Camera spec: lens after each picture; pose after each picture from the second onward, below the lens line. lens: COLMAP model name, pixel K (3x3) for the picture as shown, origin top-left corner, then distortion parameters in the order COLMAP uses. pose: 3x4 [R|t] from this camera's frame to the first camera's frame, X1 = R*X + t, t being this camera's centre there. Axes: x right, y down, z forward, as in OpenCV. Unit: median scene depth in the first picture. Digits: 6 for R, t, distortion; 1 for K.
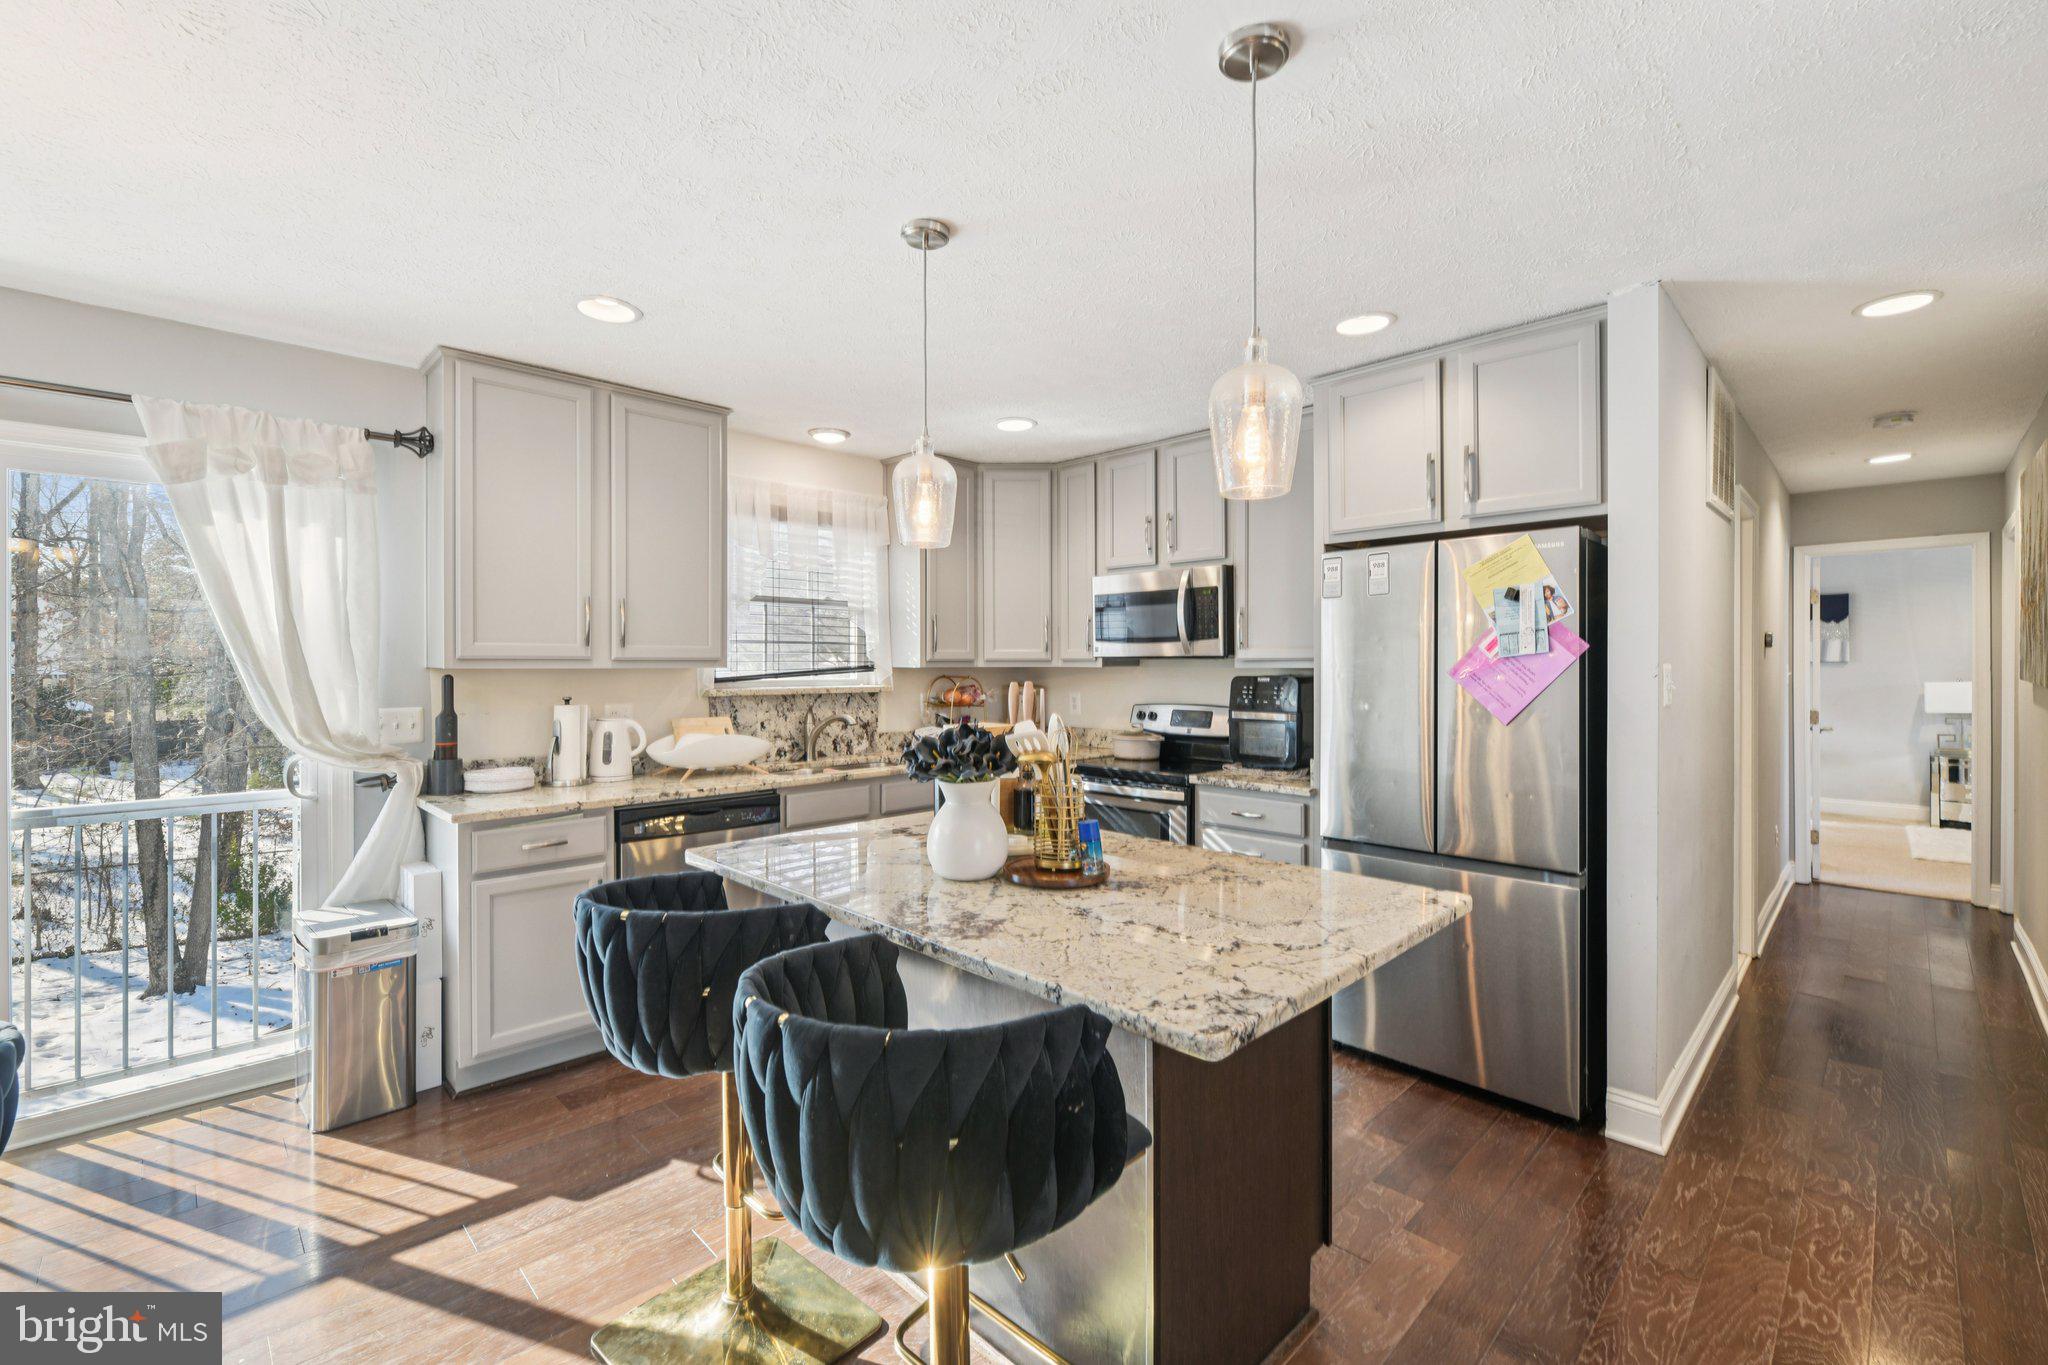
lens RADIAL K [[878.7, 0, 1025.1], [0, 878.7, 675.3], [0, 0, 1]] dist [0.000987, 0.000041]
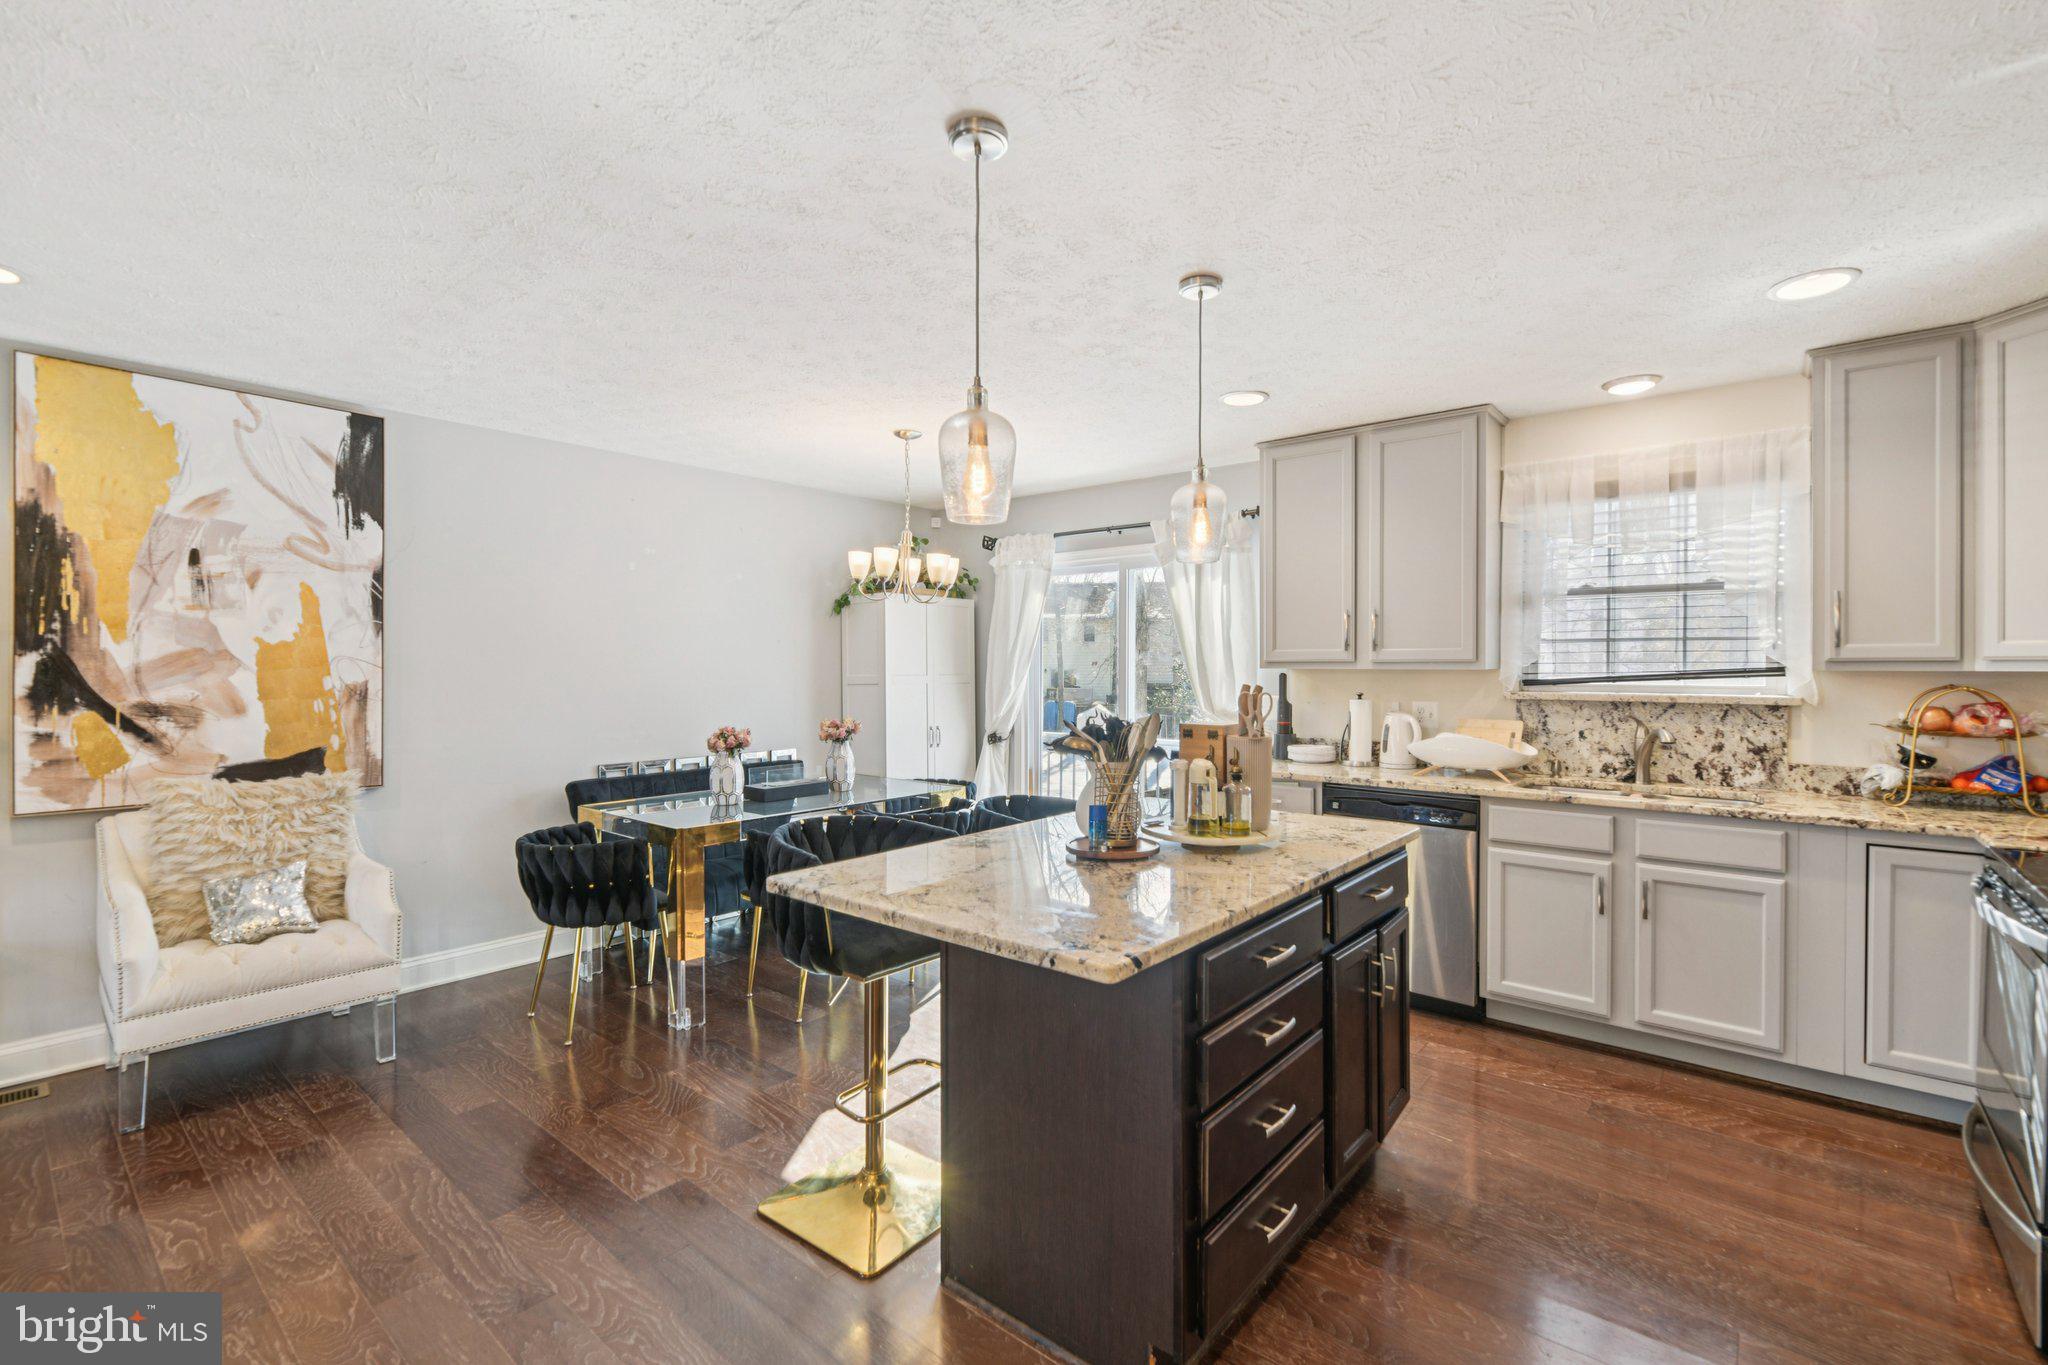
lens RADIAL K [[904.5, 0, 1024.4], [0, 904.5, 673.3], [0, 0, 1]] dist [-0.000045, -0.000054]
pose [[0.084504, 0.006211, -0.996404, 0.548153], [-0.013158, 0.999900, 0.005117, -0.002417], [0.996336, 0.012678, 0.084578, 0.357289]]
